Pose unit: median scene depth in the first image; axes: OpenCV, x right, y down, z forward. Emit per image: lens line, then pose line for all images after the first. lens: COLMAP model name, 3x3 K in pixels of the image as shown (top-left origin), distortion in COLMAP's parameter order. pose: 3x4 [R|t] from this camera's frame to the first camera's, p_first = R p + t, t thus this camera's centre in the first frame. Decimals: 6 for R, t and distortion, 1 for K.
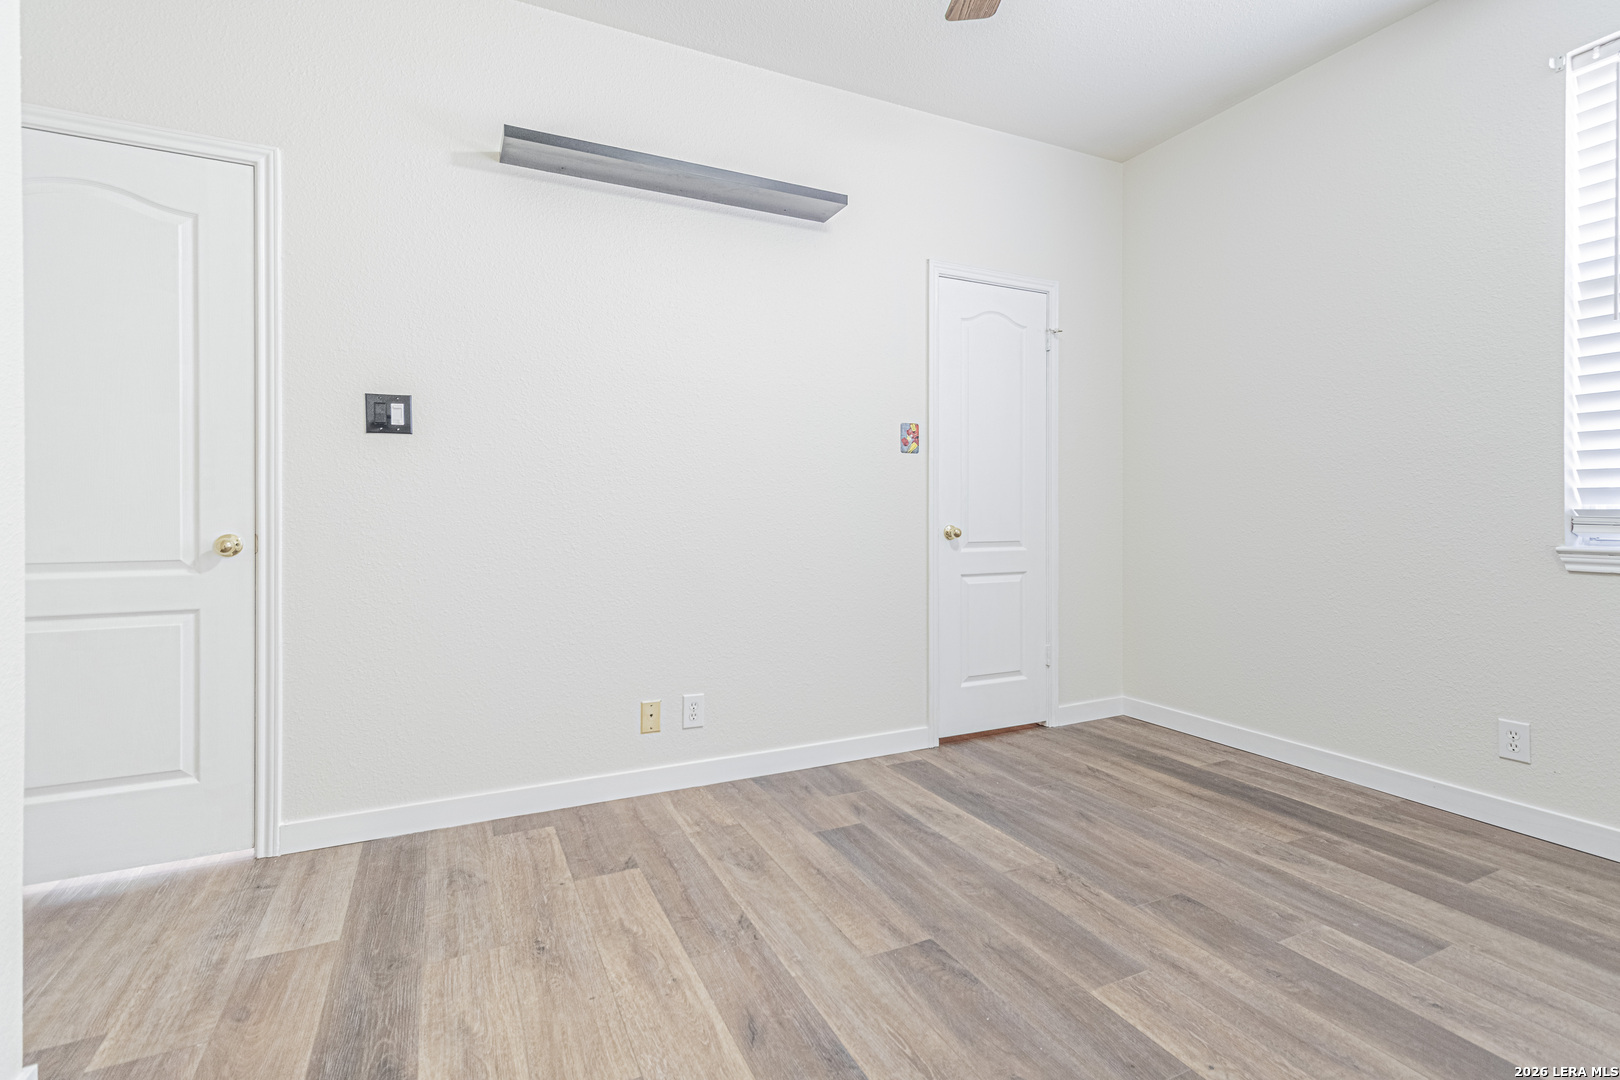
lens RADIAL K [[756.1, 0, 817.7], [0, 756.1, 519.2], [0, 0, 1]] dist [0.004254, 0.001355]
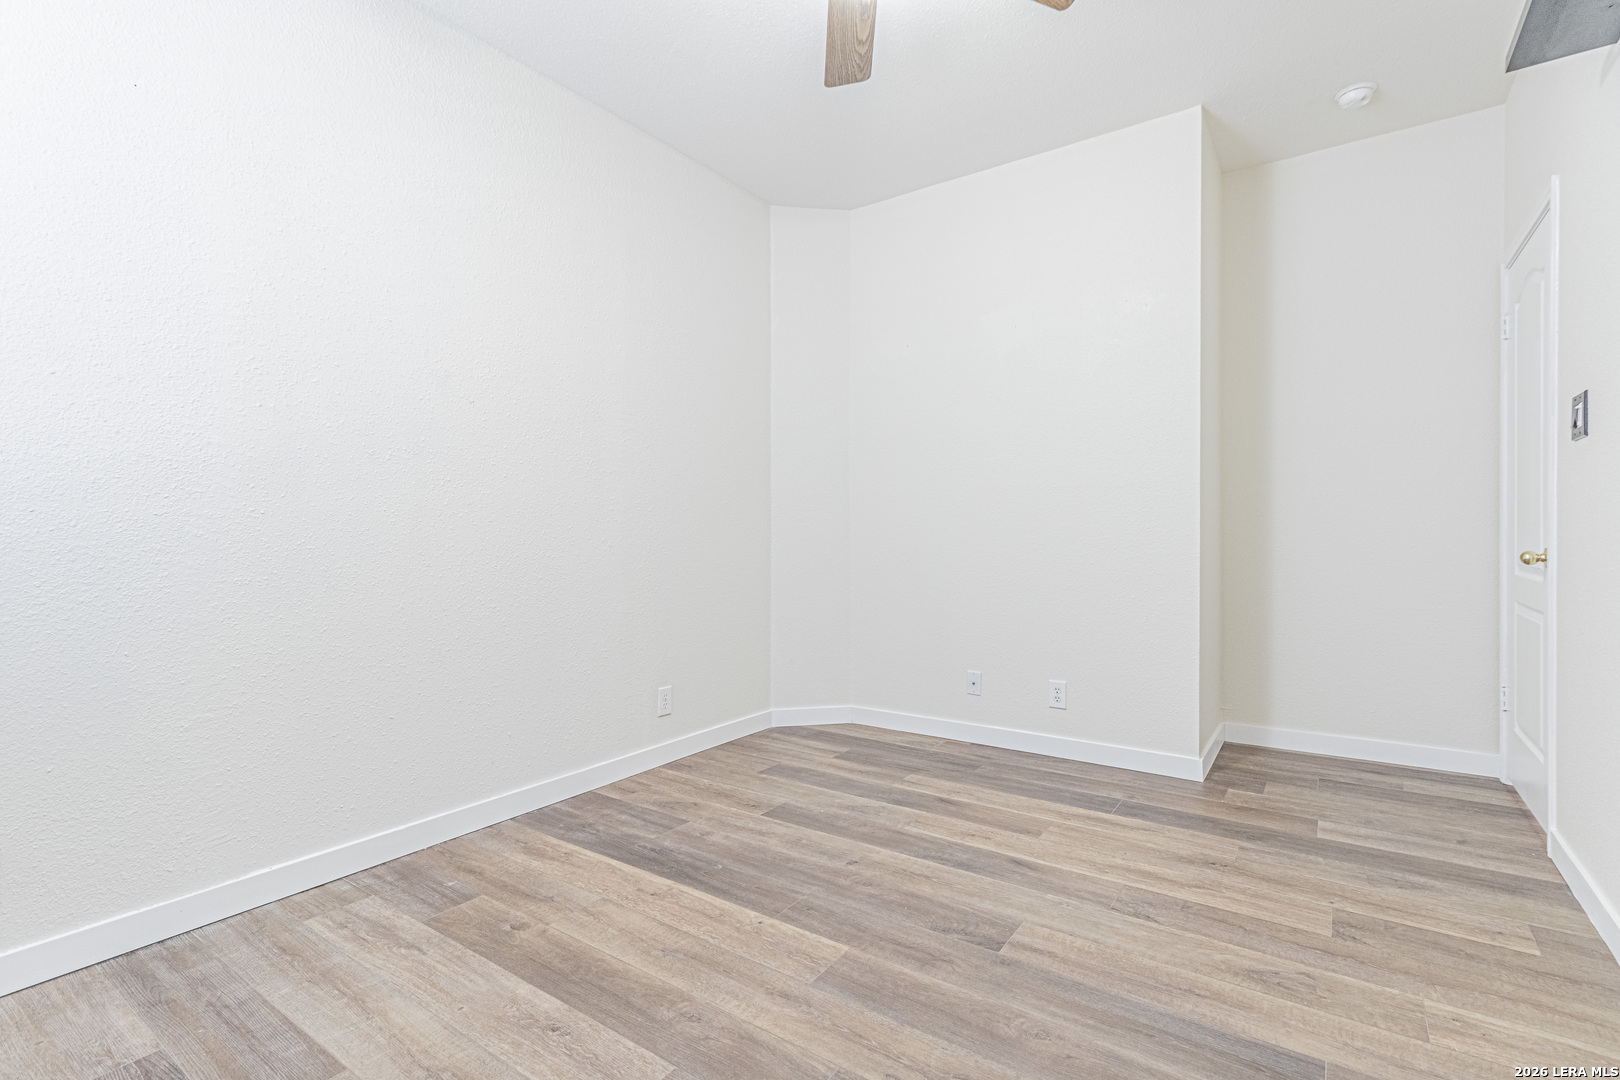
lens RADIAL K [[756.1, 0, 813.4], [0, 756.1, 533.1], [0, 0, 1]] dist [0.004254, 0.001355]
pose [[-0.875437, 0.008641, -0.483254, 0.735131], [0.003845, 0.999933, 0.010914, -0.024352], [0.483316, 0.007697, -0.875412, 1.512713]]
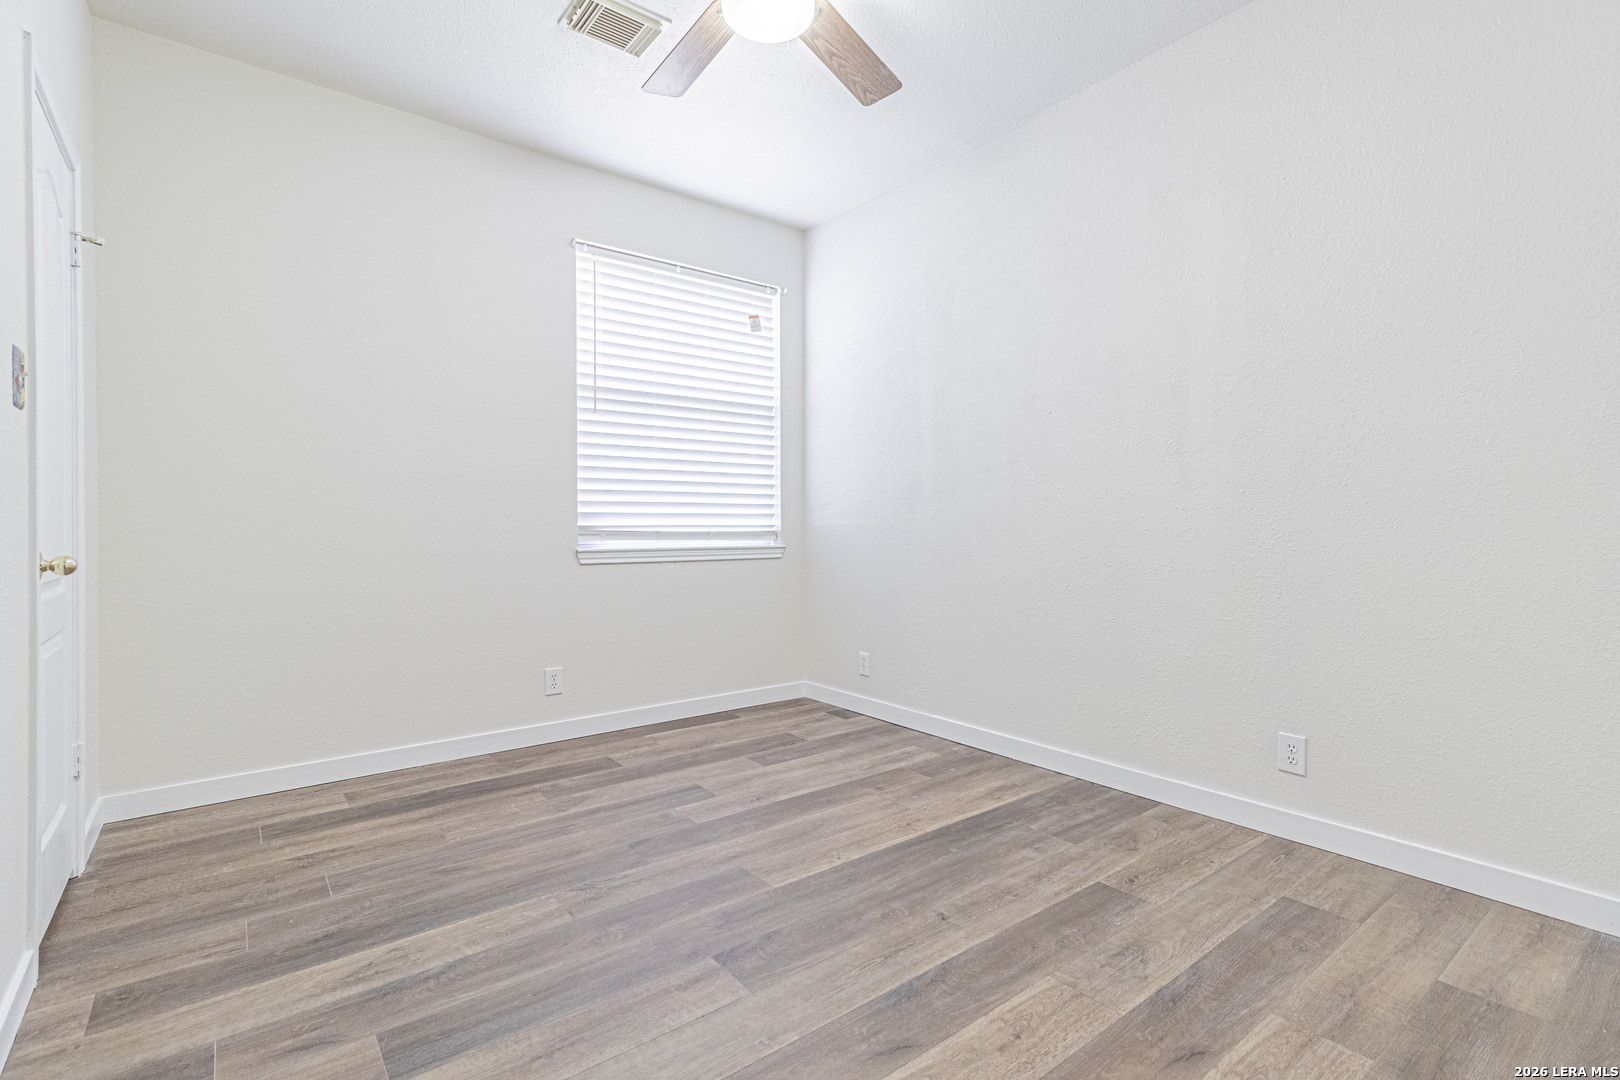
lens RADIAL K [[756.1, 0, 816.1], [0, 756.1, 529.2], [0, 0, 1]] dist [0.004254, 0.001355]
pose [[-0.203526, -0.001631, 0.979068, -0.719456], [0.013092, 0.999905, 0.004387, -0.005533], [-0.978982, 0.013710, -0.203485, 0.902490]]
